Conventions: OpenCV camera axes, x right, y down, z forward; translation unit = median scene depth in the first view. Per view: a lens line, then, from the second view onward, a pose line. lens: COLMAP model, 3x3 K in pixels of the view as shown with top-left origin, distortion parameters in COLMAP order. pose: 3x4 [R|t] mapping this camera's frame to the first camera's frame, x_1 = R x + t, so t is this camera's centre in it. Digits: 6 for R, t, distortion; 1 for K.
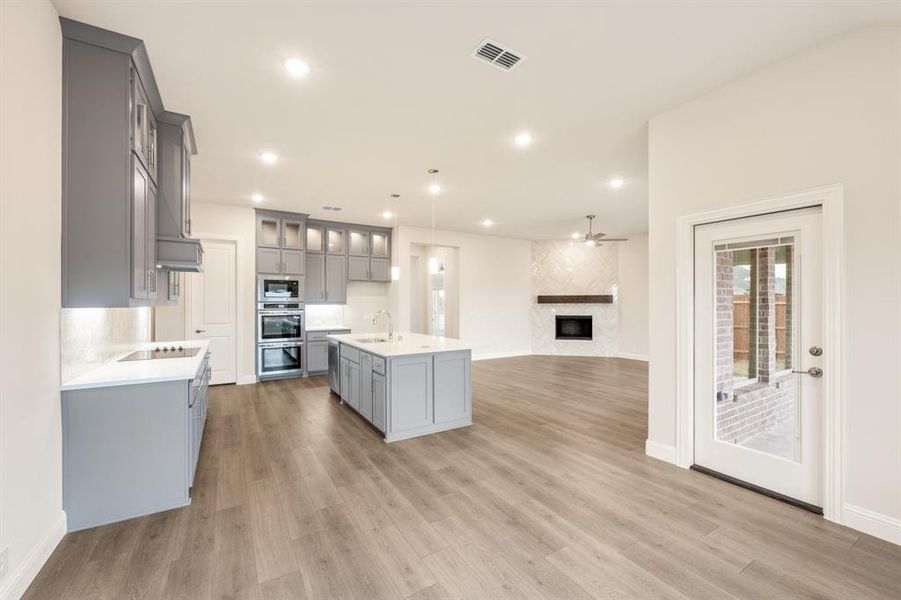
lens RADIAL K [[373.0, 0, 448.4], [0, 373.0, 303.2], [0, 0, 1]] dist [0.000717, 0.000115]
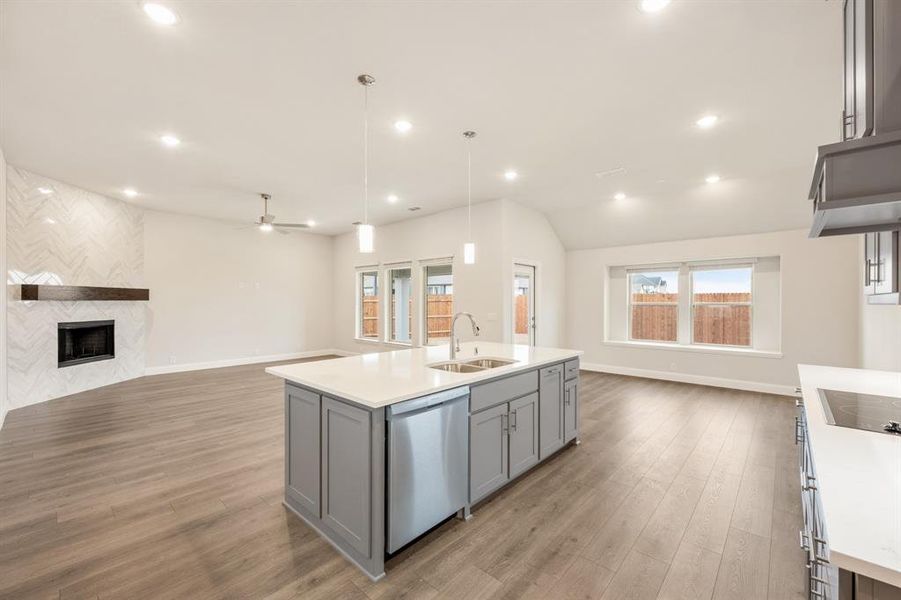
lens RADIAL K [[373.0, 0, 448.4], [0, 373.0, 303.2], [0, 0, 1]] dist [0.000717, 0.000115]
pose [[-0.295629, -0.001844, 0.955301, -0.395312], [-0.002110, 0.999997, 0.001277, 0.002692], [-0.955300, -0.001638, -0.295632, 0.640835]]
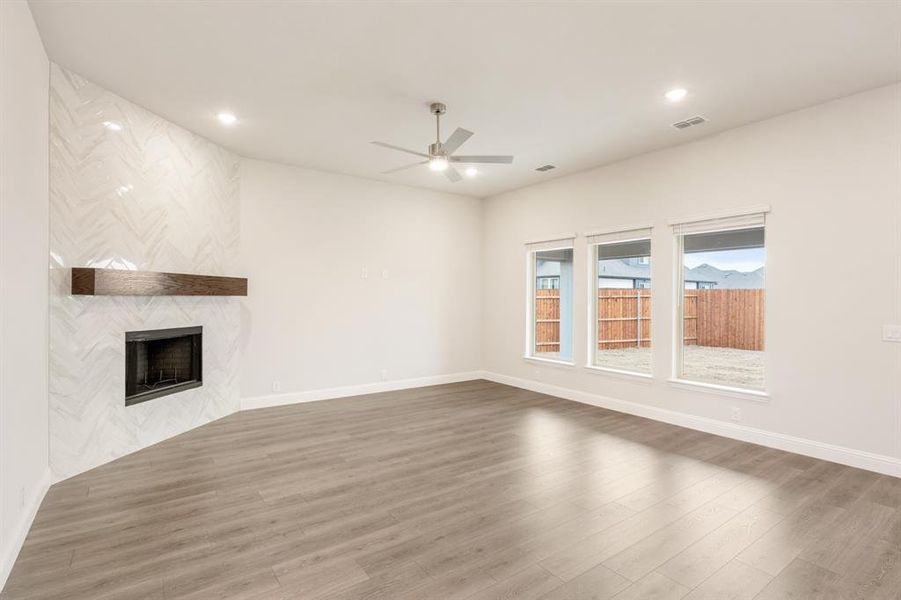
lens RADIAL K [[442.3, 0, 437.9], [0, 442.3, 299.8], [0, 0, 1]] dist [0.000981, 0.000253]
pose [[-0.073990, -0.003096, 0.997254, -0.119663], [-0.006540, 0.999975, 0.002619, 0.001723], [-0.997238, -0.006328, -0.074008, 0.776091]]
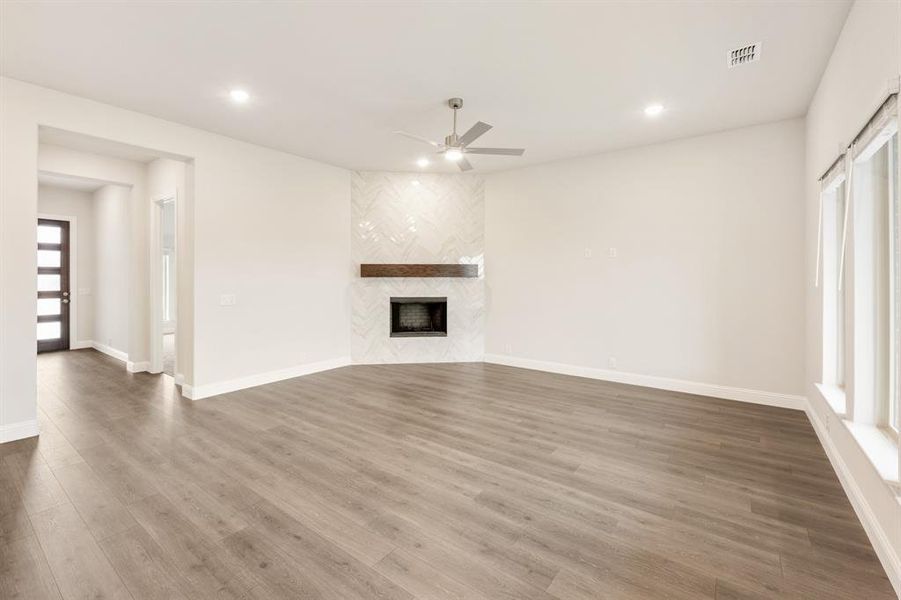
lens RADIAL K [[396.5, 0, 428.6], [0, 396.5, 277.3], [0, 0, 1]] dist [-0.000122, 0.000073]
pose [[0.935540, 0.002991, 0.353208, 0.122302], [-0.002889, 0.999995, -0.000816, 0.000929], [-0.353209, -0.000257, 0.935544, 0.389275]]
